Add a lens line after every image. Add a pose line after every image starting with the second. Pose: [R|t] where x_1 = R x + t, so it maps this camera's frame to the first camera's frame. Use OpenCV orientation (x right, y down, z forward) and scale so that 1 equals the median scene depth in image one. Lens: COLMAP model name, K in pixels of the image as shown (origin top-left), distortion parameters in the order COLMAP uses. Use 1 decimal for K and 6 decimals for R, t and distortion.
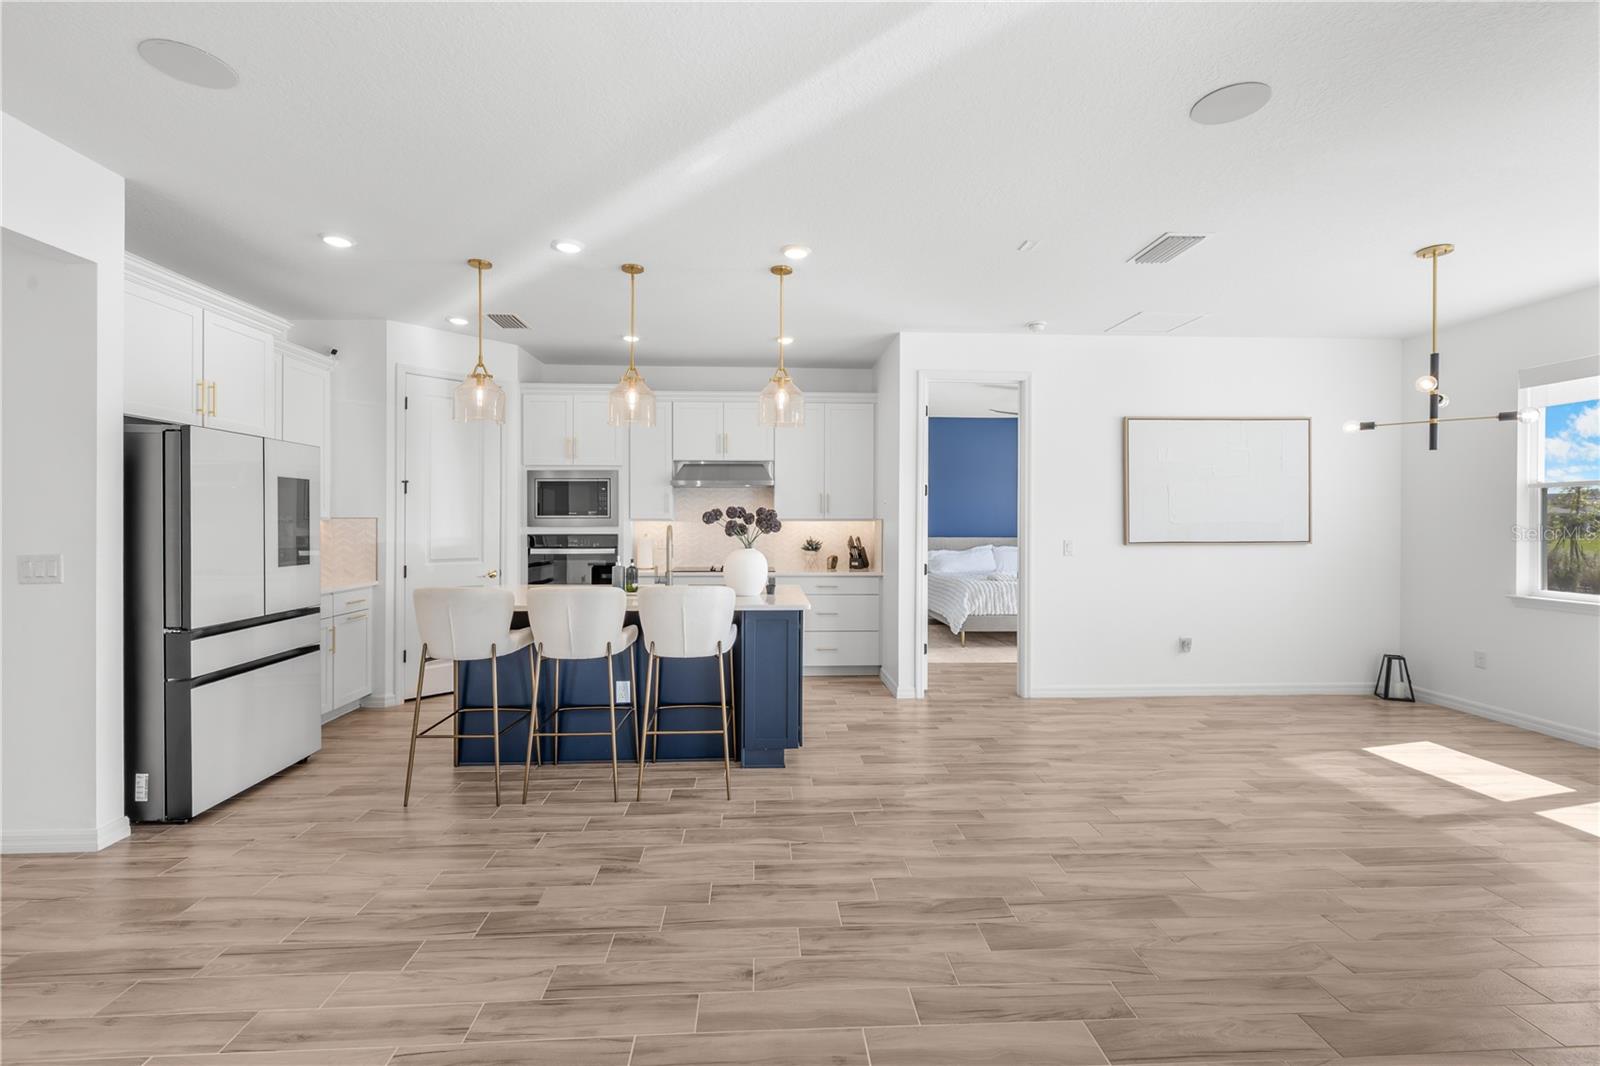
lens RADIAL K [[696.3, 0, 806.1], [0, 696.3, 517.5], [0, 0, 1]] dist [0.001375, 0.000076]
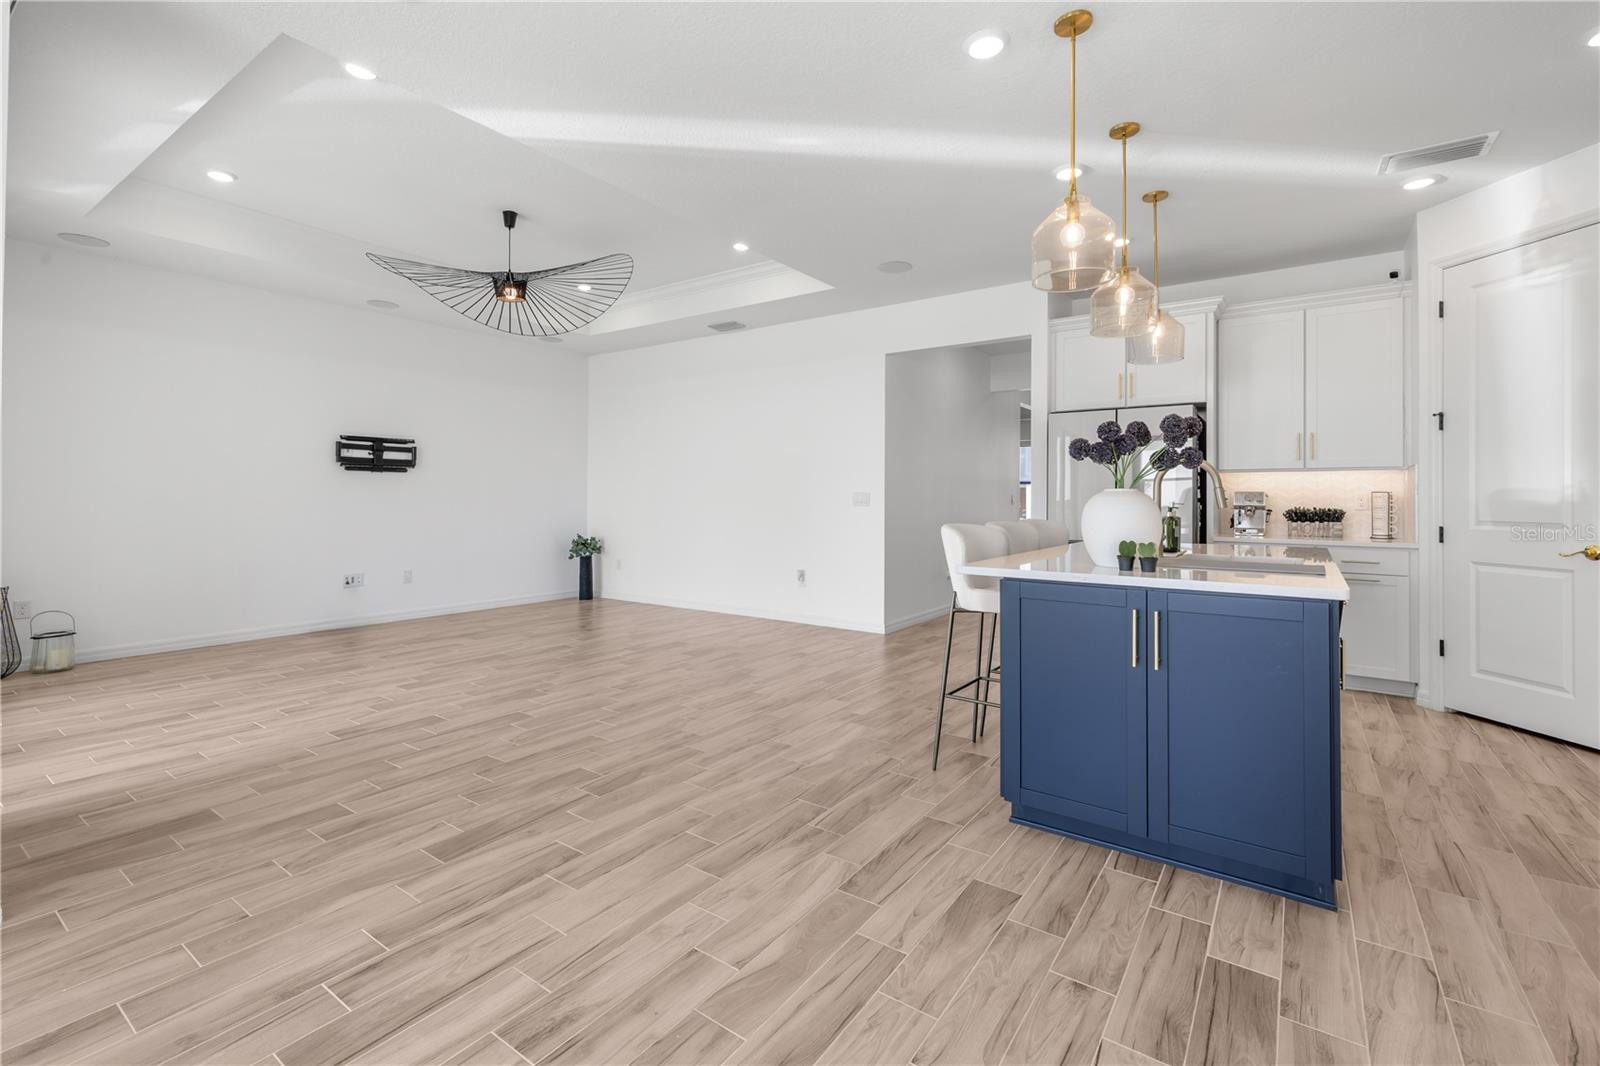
lens RADIAL K [[693.3, 0, 795.4], [0, 693.3, 500.3], [0, 0, 1]] dist [0.001396, 0.000086]
pose [[-0.630841, -0.002286, -0.775909, 0.843446], [0.000956, 0.999993, -0.003724, 0.081210], [0.775912, -0.003091, -0.630834, 1.744890]]
